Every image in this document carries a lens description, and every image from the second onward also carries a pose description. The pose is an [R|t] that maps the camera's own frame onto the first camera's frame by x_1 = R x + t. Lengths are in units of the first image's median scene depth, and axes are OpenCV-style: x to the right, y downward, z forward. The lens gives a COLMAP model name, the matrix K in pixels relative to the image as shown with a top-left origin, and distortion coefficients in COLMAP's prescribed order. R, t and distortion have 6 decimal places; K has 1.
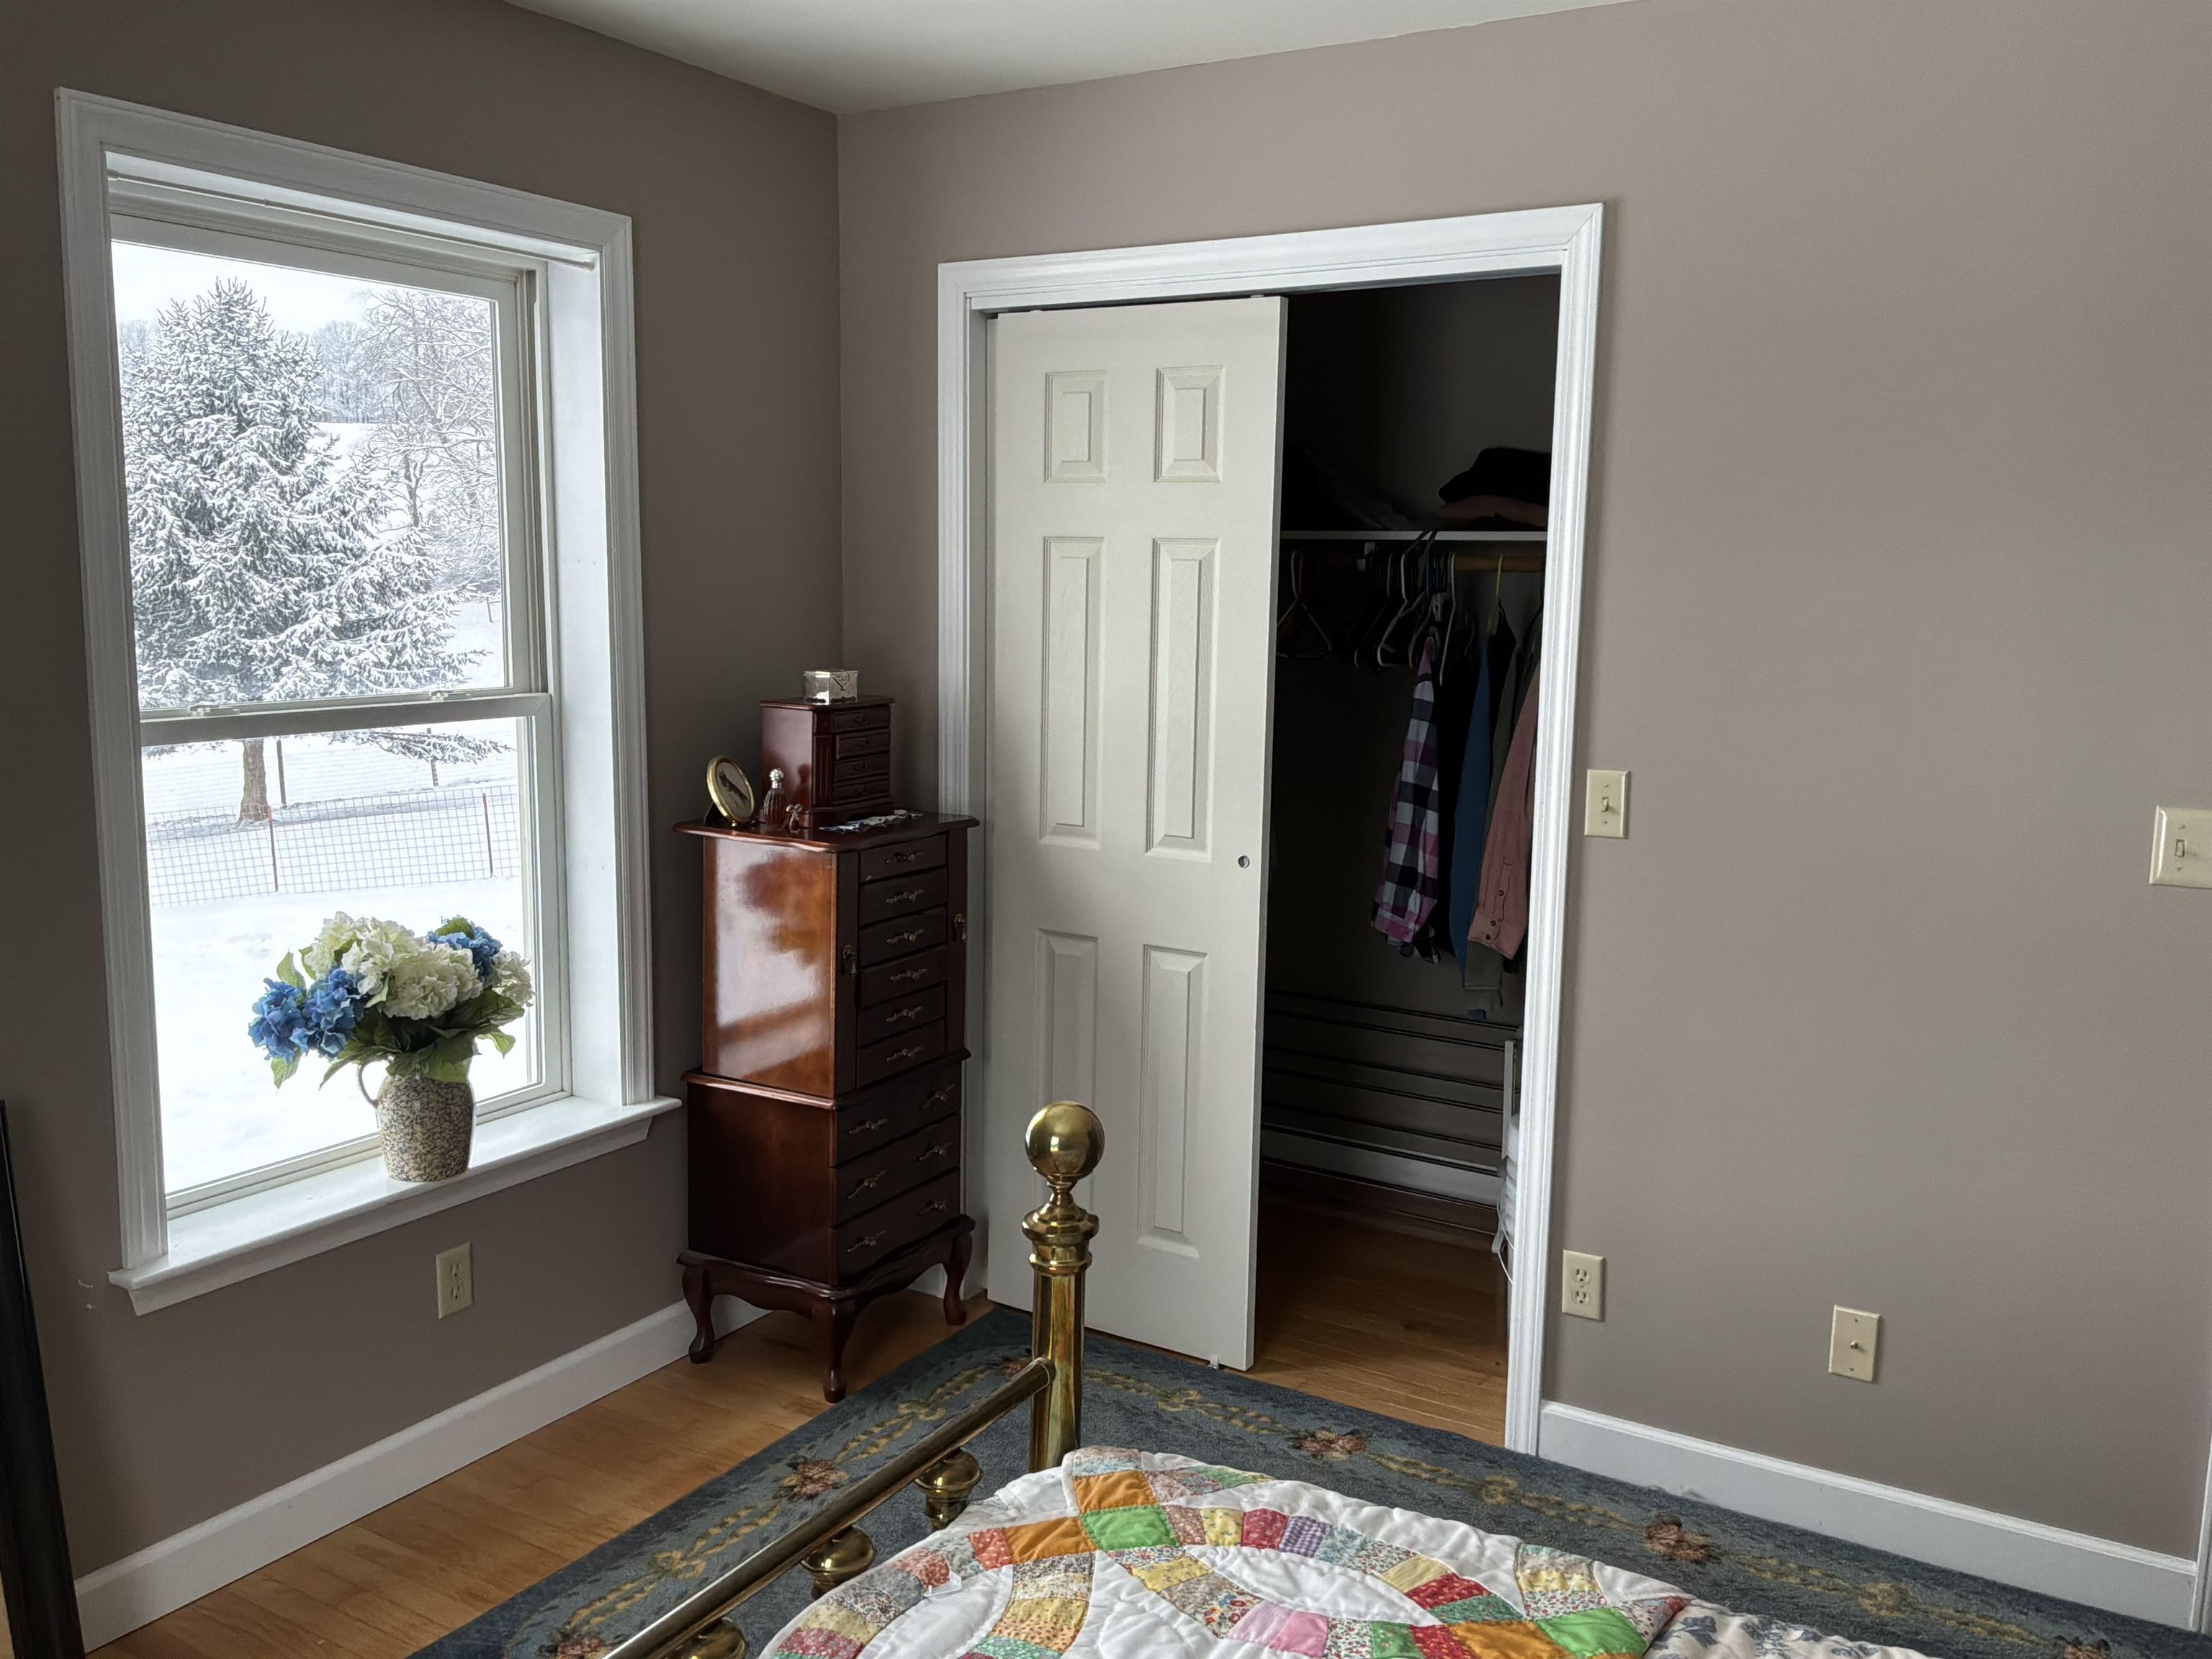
lens RADIAL K [[1822.8, 0, 1106.0], [0, 1822.8, 829.5], [0, 0, 1]] dist [0.112068, -0.211204]
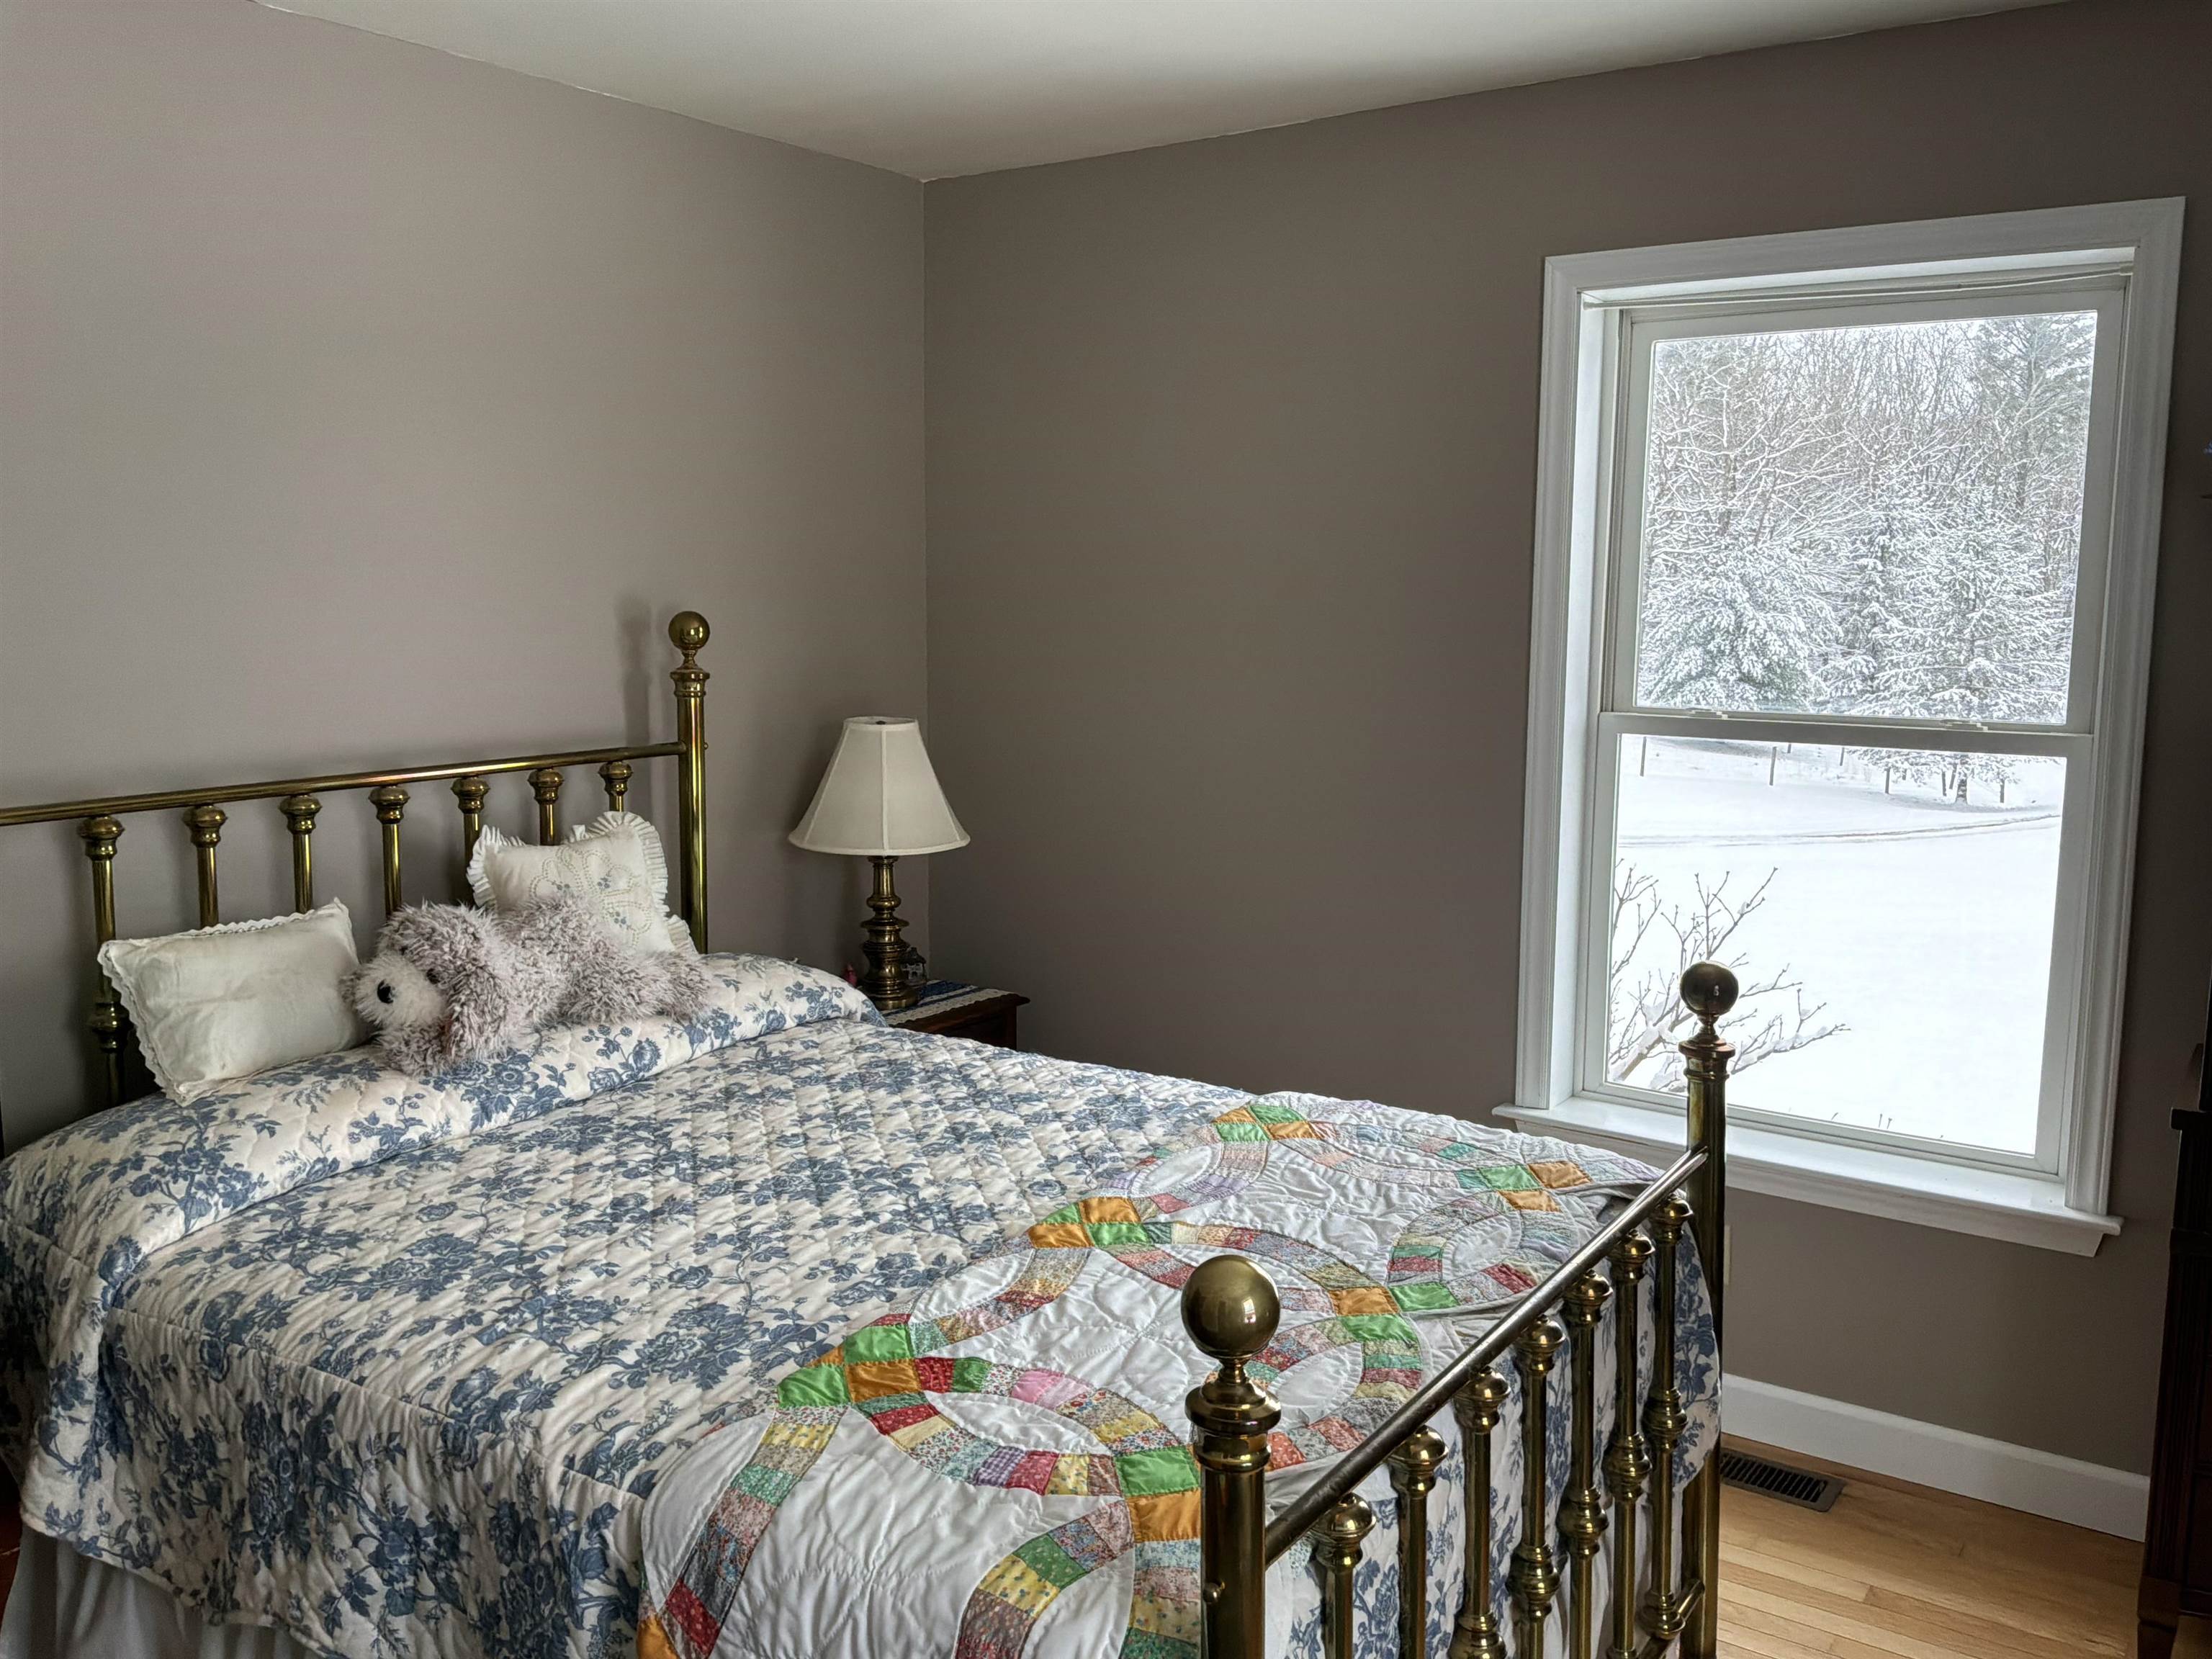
lens RADIAL K [[1822.0, 0, 1106.0], [0, 1822.0, 829.5], [0, 0, 1]] dist [0.161220, -0.327808]
pose [[-0.997544, -0.027299, 0.064502, -0.008321], [-0.008595, 0.961670, 0.274074, -0.137351], [-0.069511, 0.272846, -0.959543, 0.957010]]
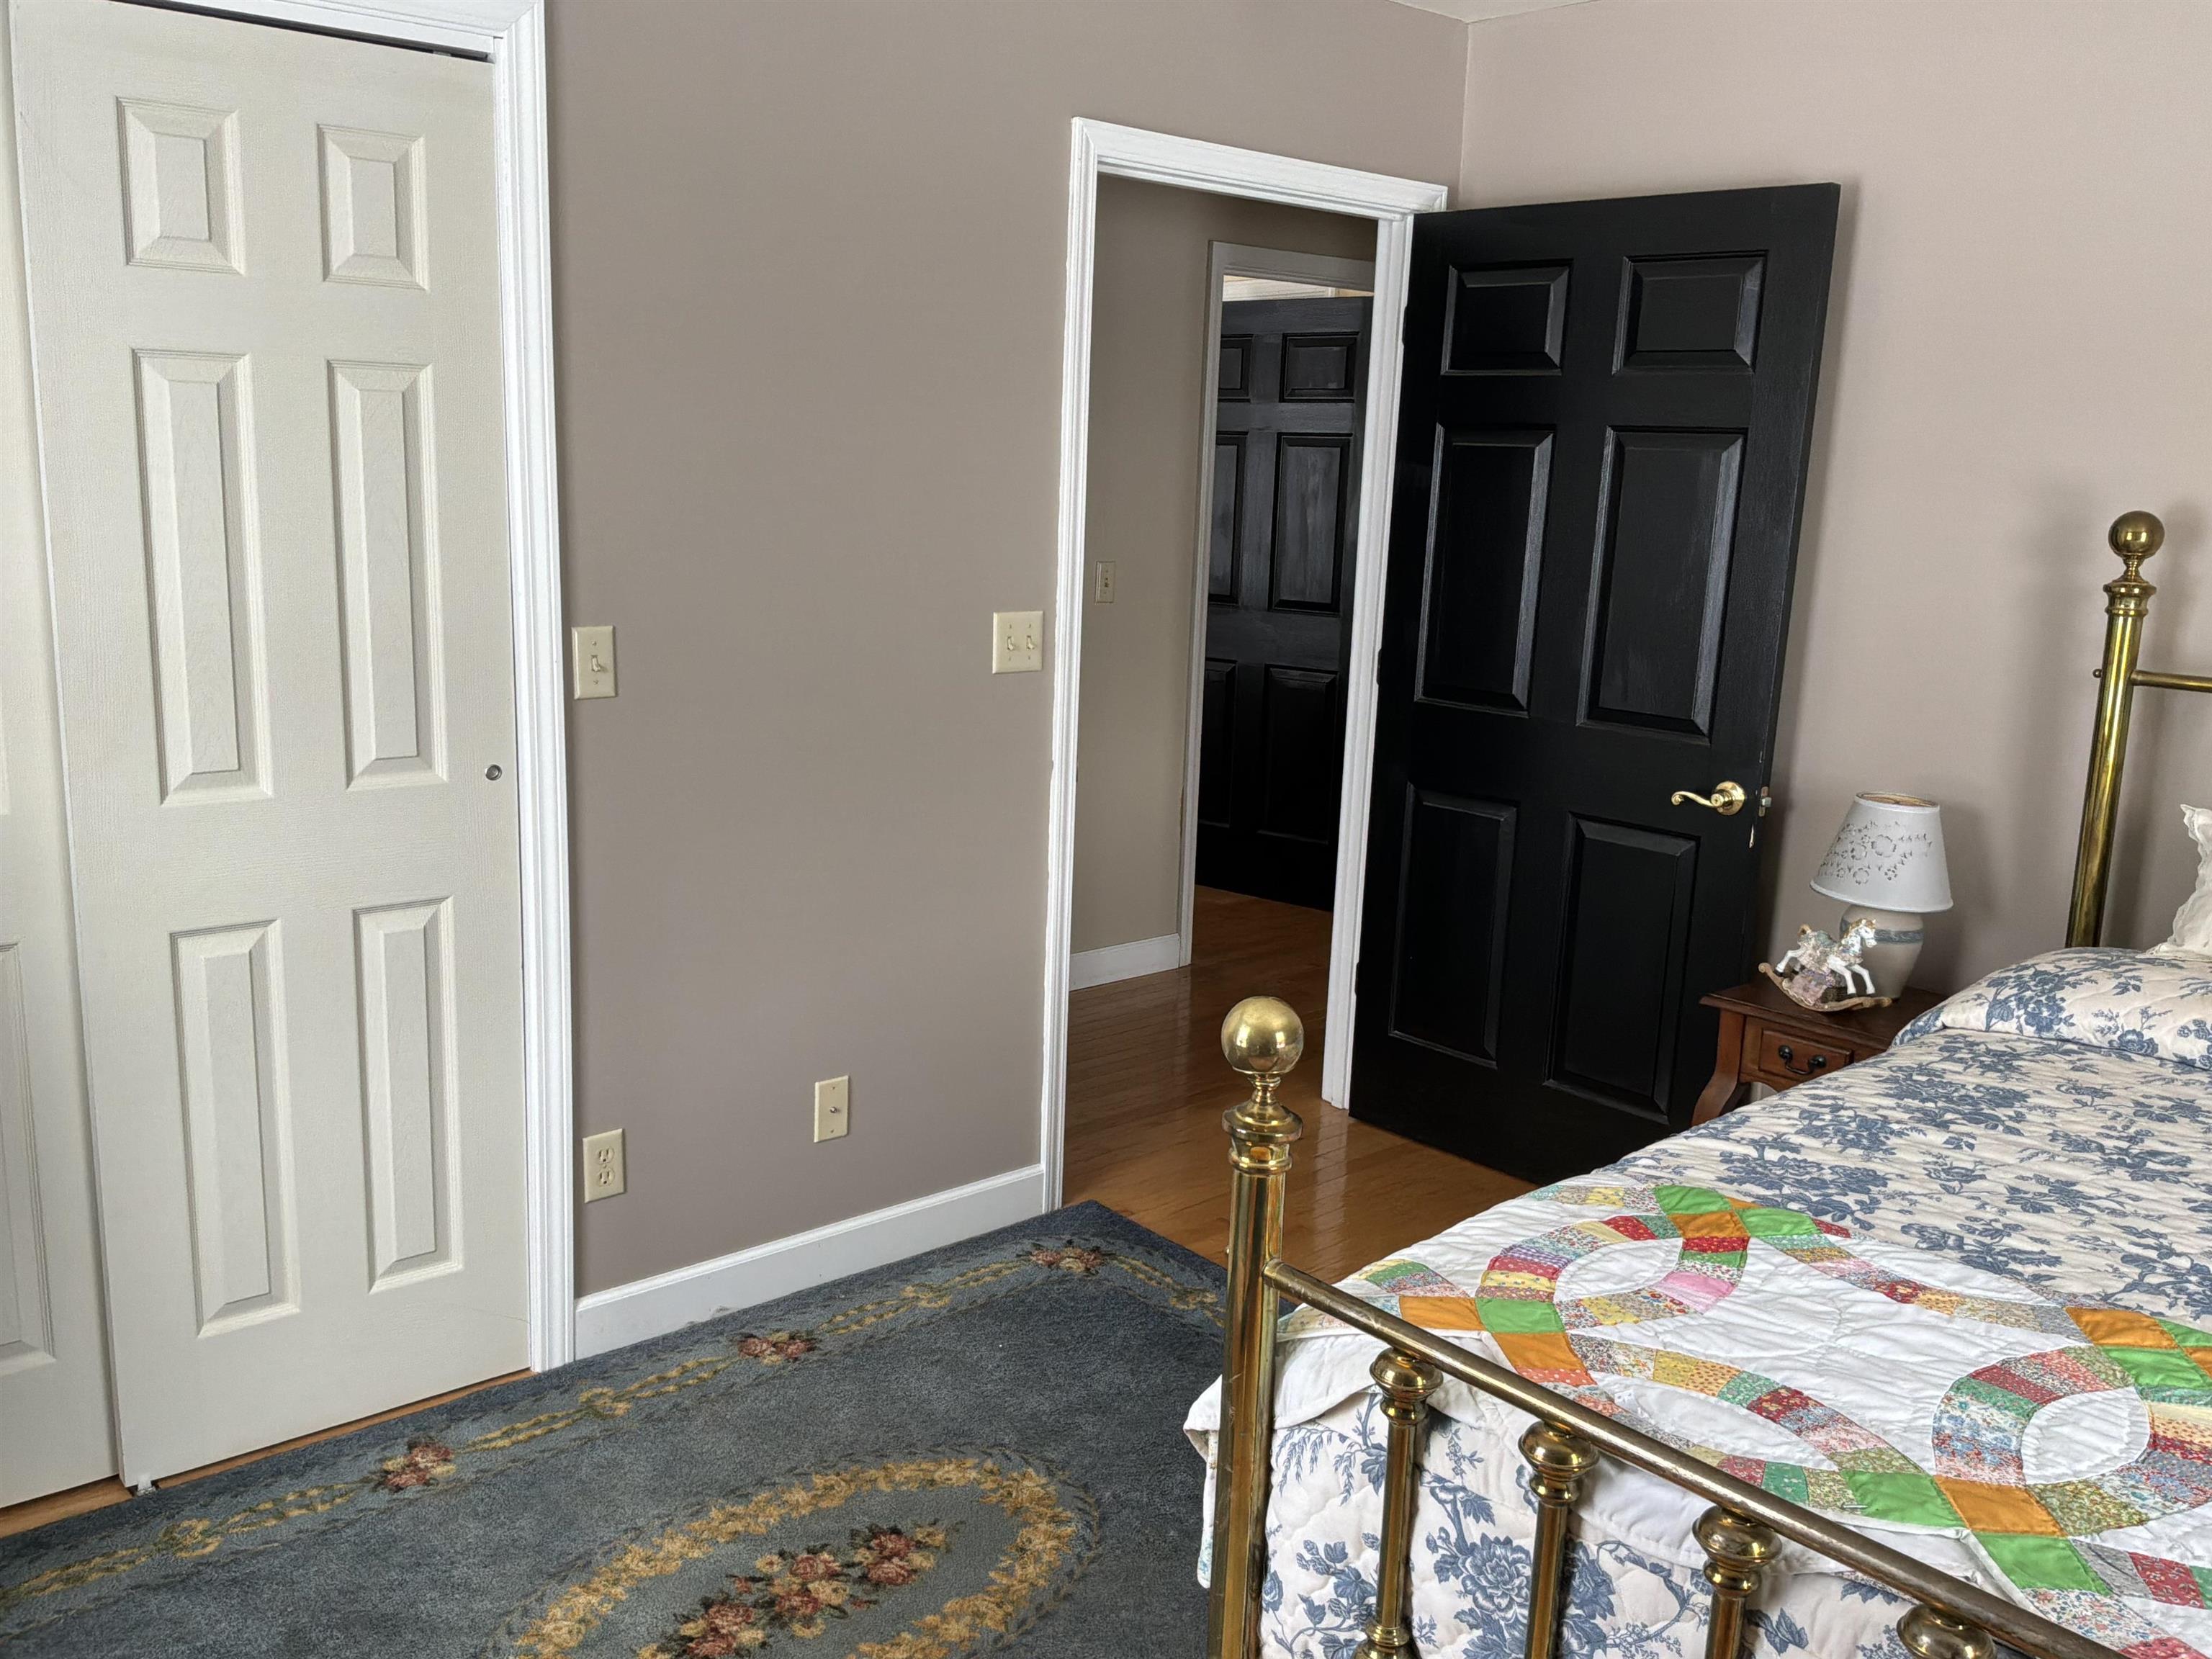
lens RADIAL K [[1822.8, 0, 1106.0], [0, 1822.8, 829.5], [0, 0, 1]] dist [0.112068, -0.211204]
pose [[0.313220, -0.195602, 0.929319, -0.510473], [0.105913, 0.979649, 0.170498, -0.059836], [-0.943756, 0.045024, 0.327563, 0.424144]]
